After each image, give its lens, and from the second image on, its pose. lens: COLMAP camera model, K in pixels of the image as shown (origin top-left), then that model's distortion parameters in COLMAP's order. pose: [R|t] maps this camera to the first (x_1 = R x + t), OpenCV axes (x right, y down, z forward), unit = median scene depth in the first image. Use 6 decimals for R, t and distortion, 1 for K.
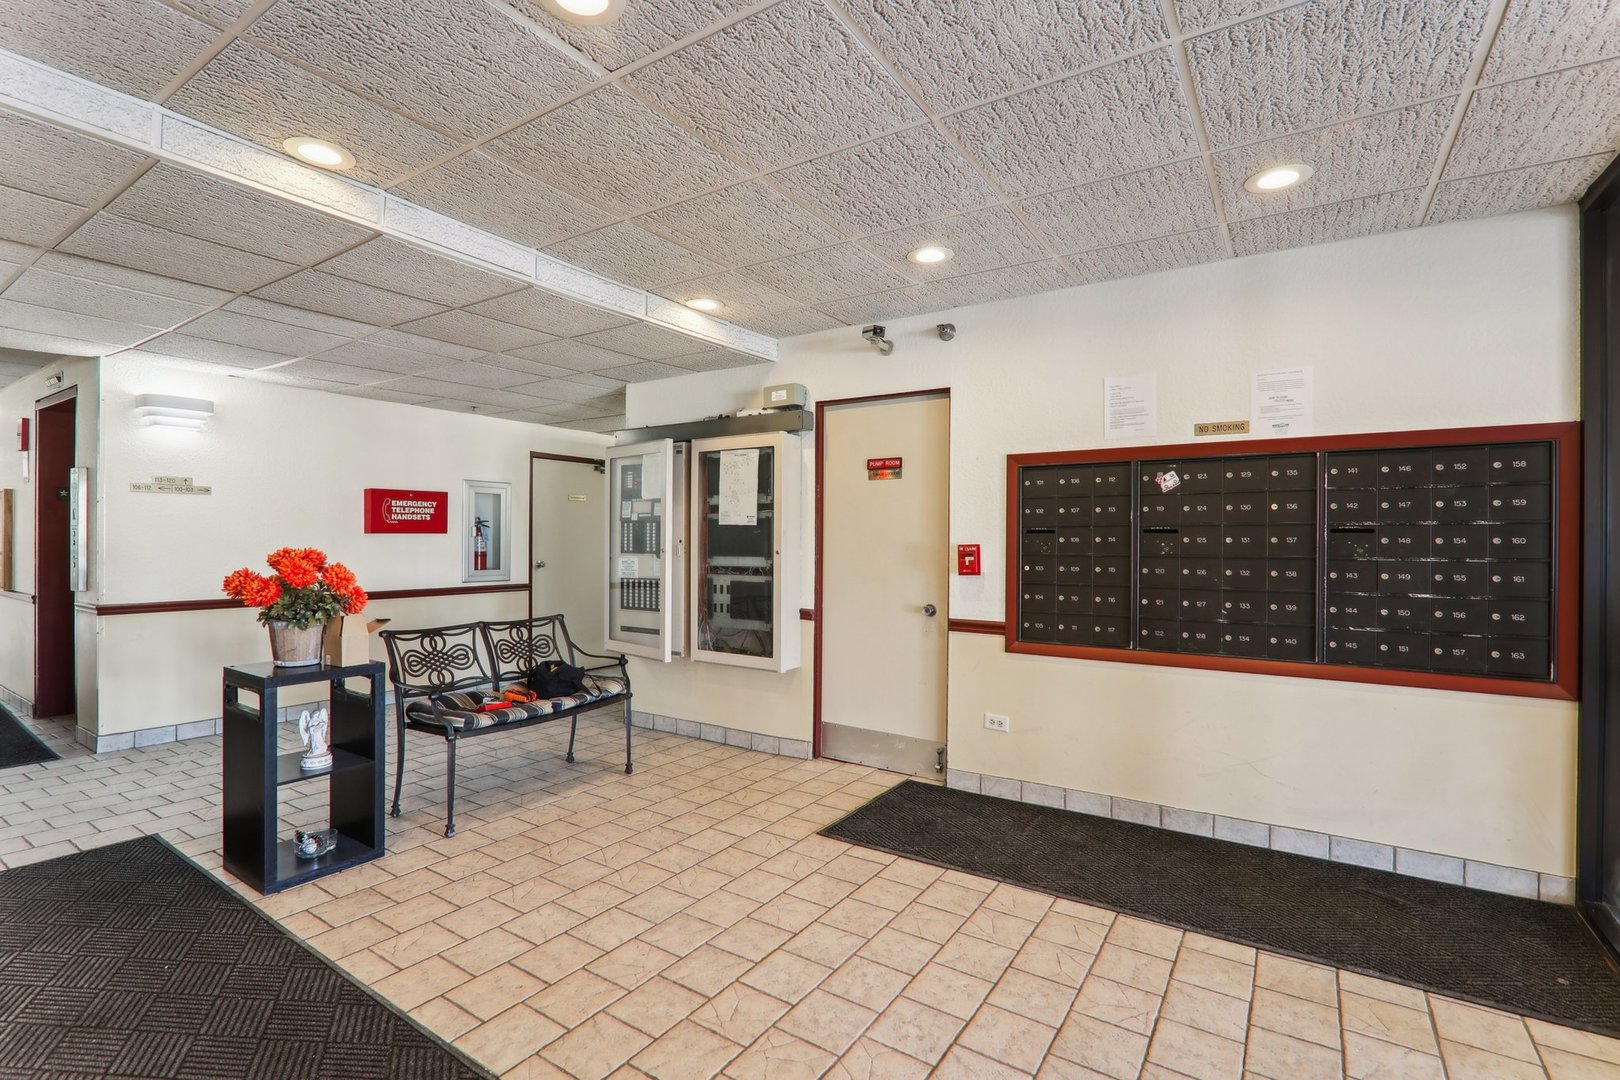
lens RADIAL K [[752.0, 0, 810.0], [0, 752.0, 540.0], [0, 0, 1]] dist [-0.019318, 0.000602]
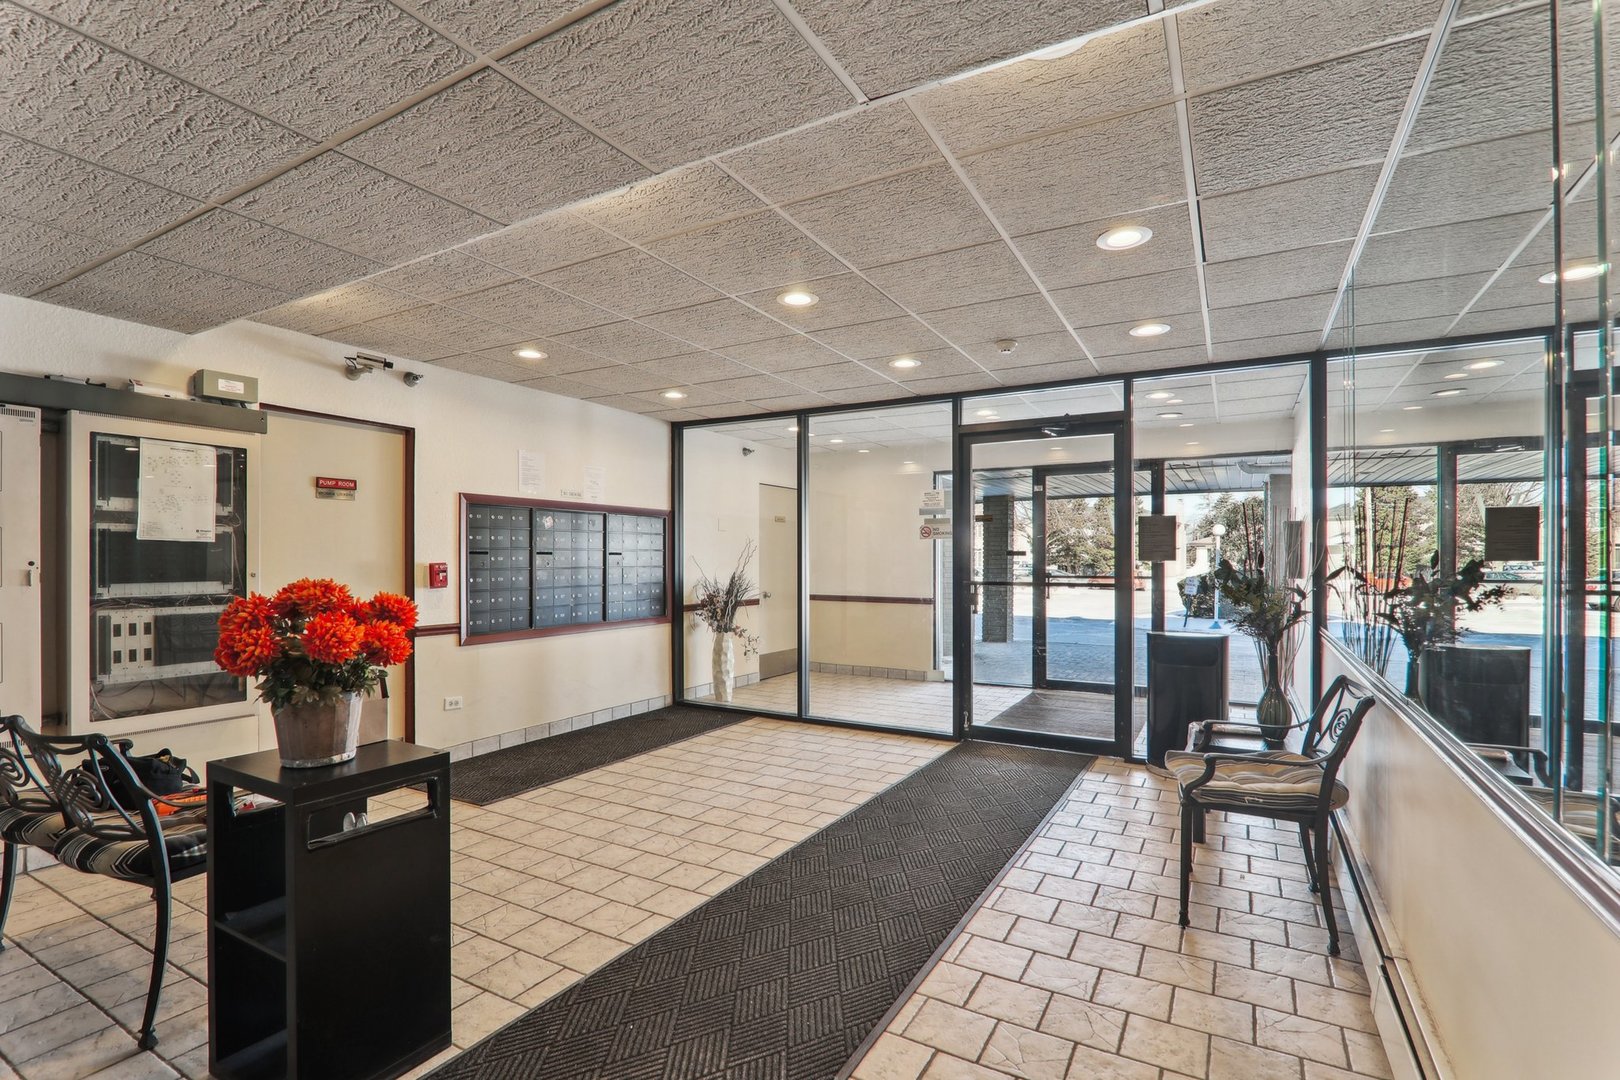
lens RADIAL K [[756.1, 0, 799.3], [0, 756.1, 543.6], [0, 0, 1]] dist [0.020370, -0.017512]
pose [[-0.051958, 0.014875, 0.998538, -1.050030], [0.002713, 0.999887, -0.014754, -0.004895], [-0.998646, 0.001942, -0.051992, 0.478848]]
